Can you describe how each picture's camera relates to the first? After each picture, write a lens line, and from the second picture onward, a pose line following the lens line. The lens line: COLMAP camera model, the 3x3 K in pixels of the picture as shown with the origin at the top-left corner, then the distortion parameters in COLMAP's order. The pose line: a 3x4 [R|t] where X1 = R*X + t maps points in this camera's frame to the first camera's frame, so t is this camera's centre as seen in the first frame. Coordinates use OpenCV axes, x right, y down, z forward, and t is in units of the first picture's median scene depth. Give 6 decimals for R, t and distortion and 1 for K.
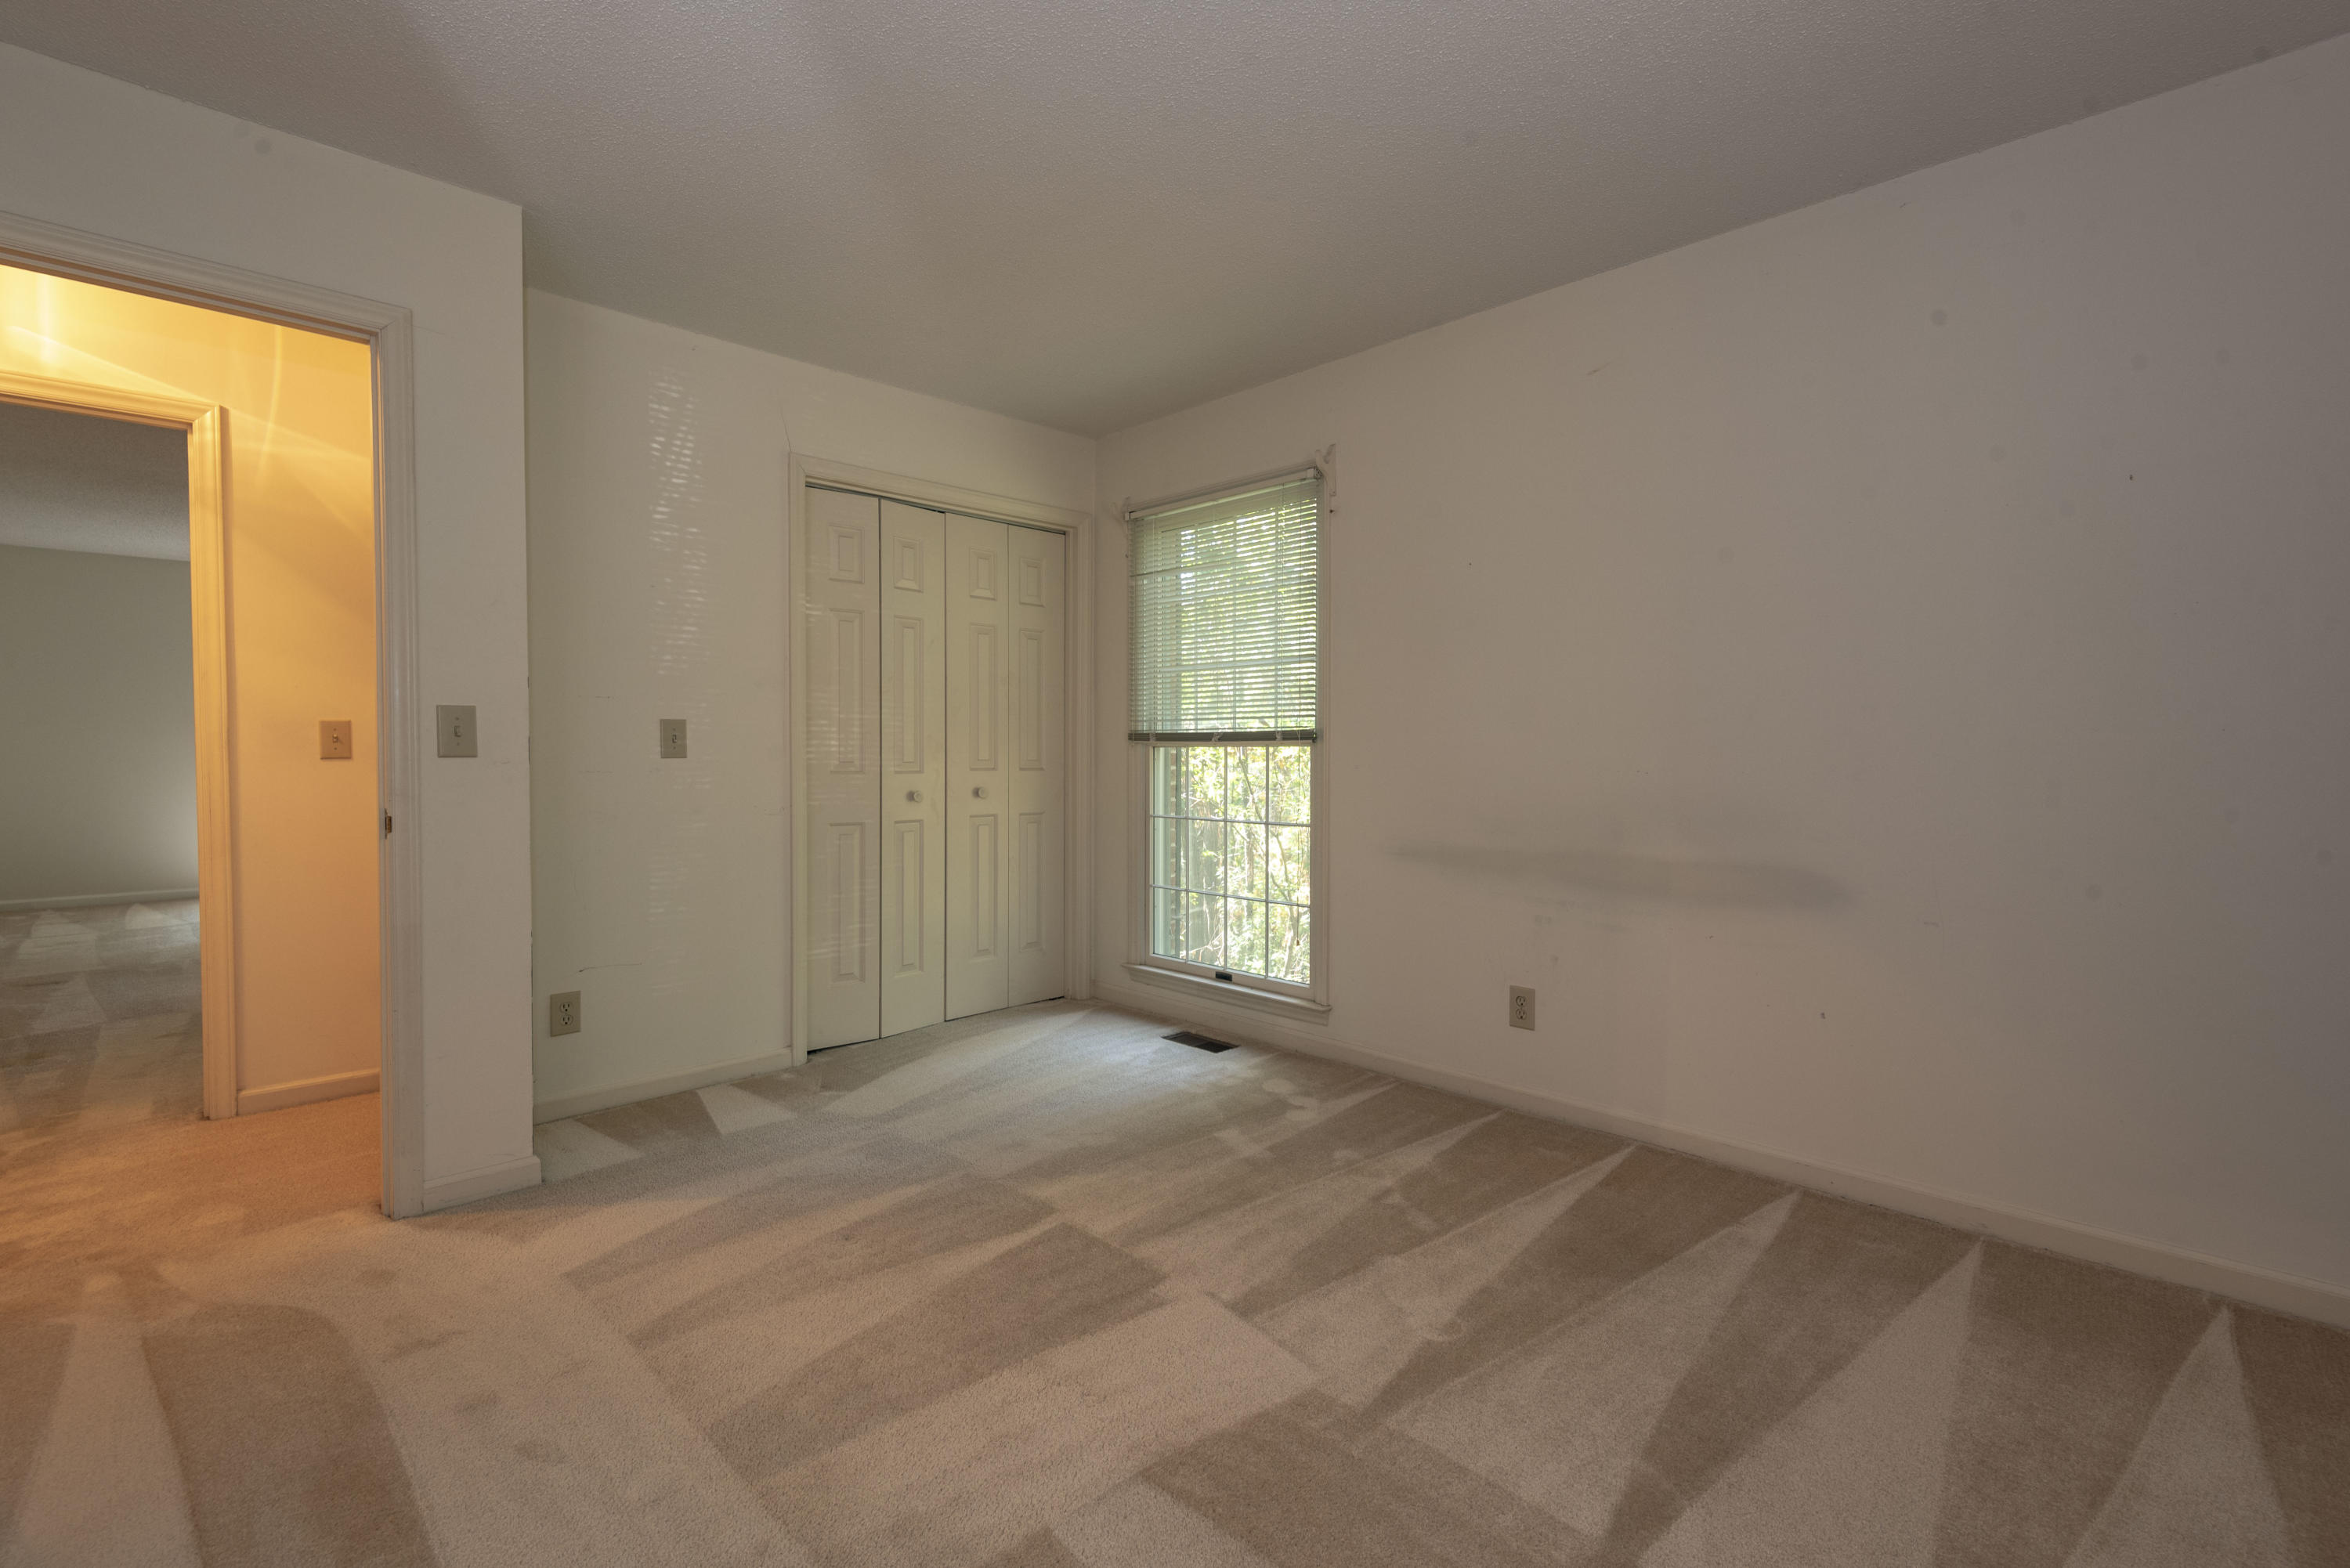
lens RADIAL K [[1059.0, 0, 1167.3], [0, 1059.0, 783.2], [0, 0, 1]] dist [0.022737, -0.000112]
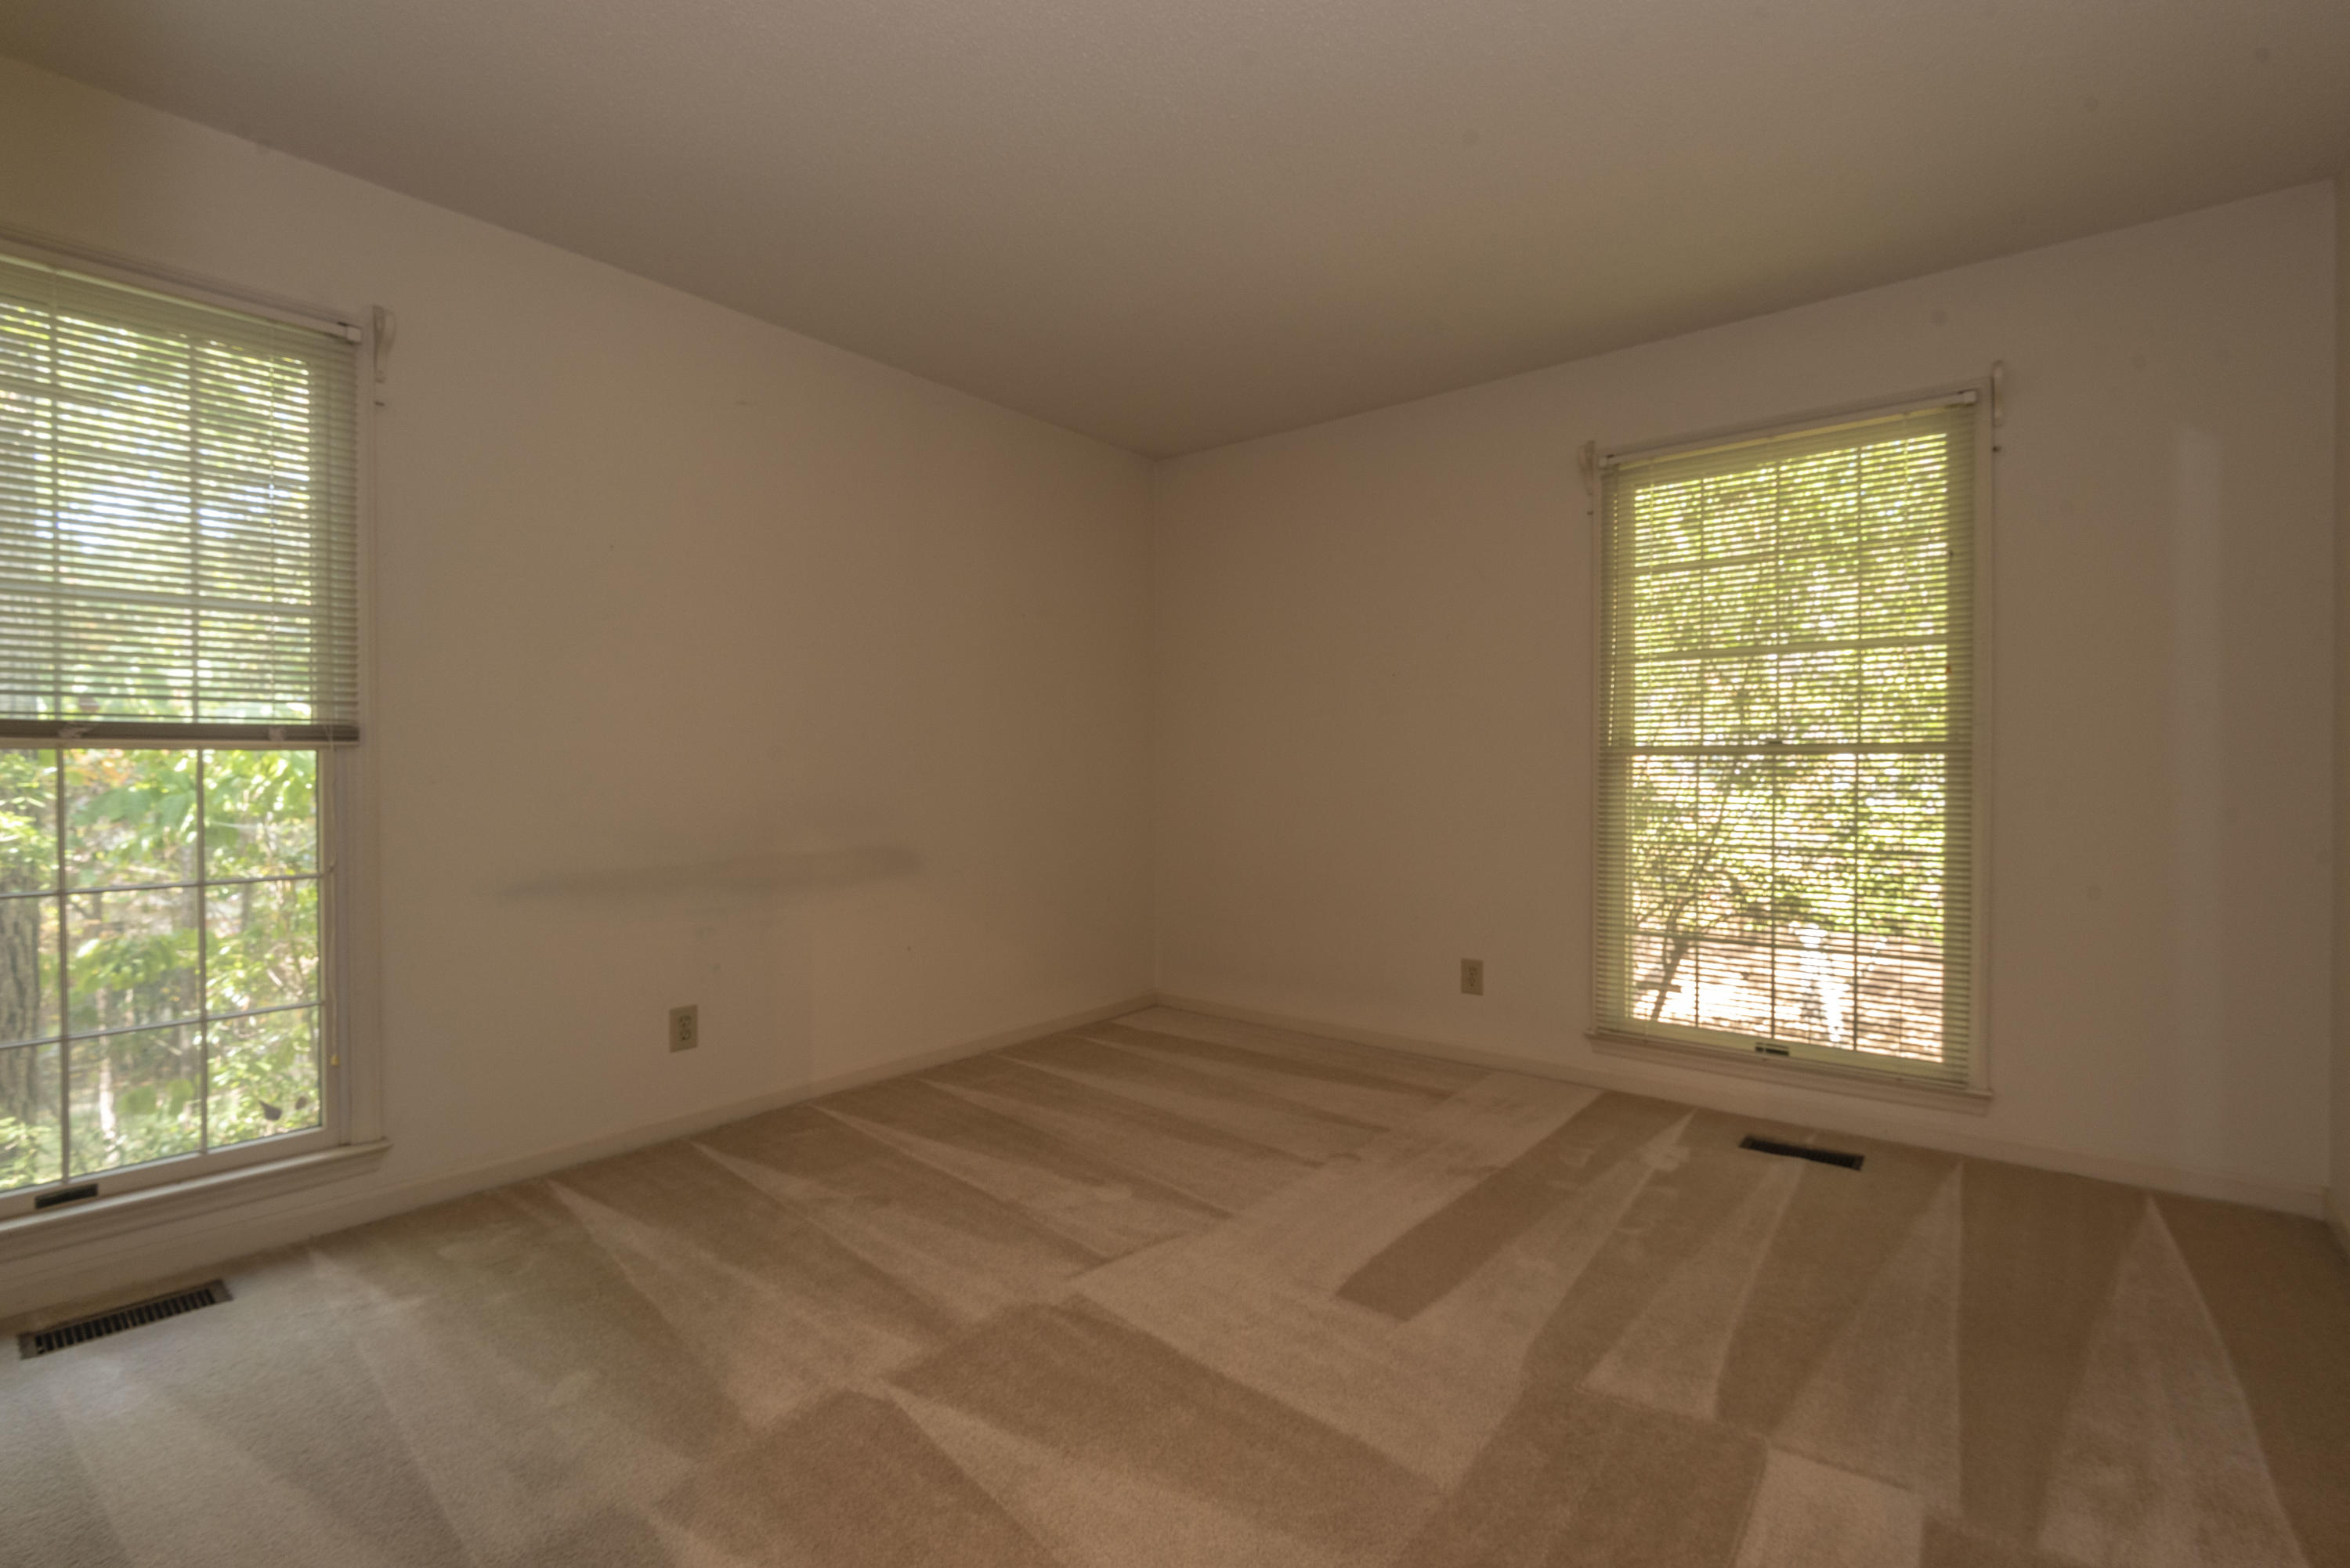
lens RADIAL K [[1059.0, 0, 1166.7], [0, 1059.0, 785.4], [0, 0, 1]] dist [0.022737, -0.000112]
pose [[-0.100664, -0.021805, 0.994682, -0.707575], [0.030200, 0.999232, 0.024961, -0.019010], [-0.994462, 0.032552, -0.099928, 0.704669]]
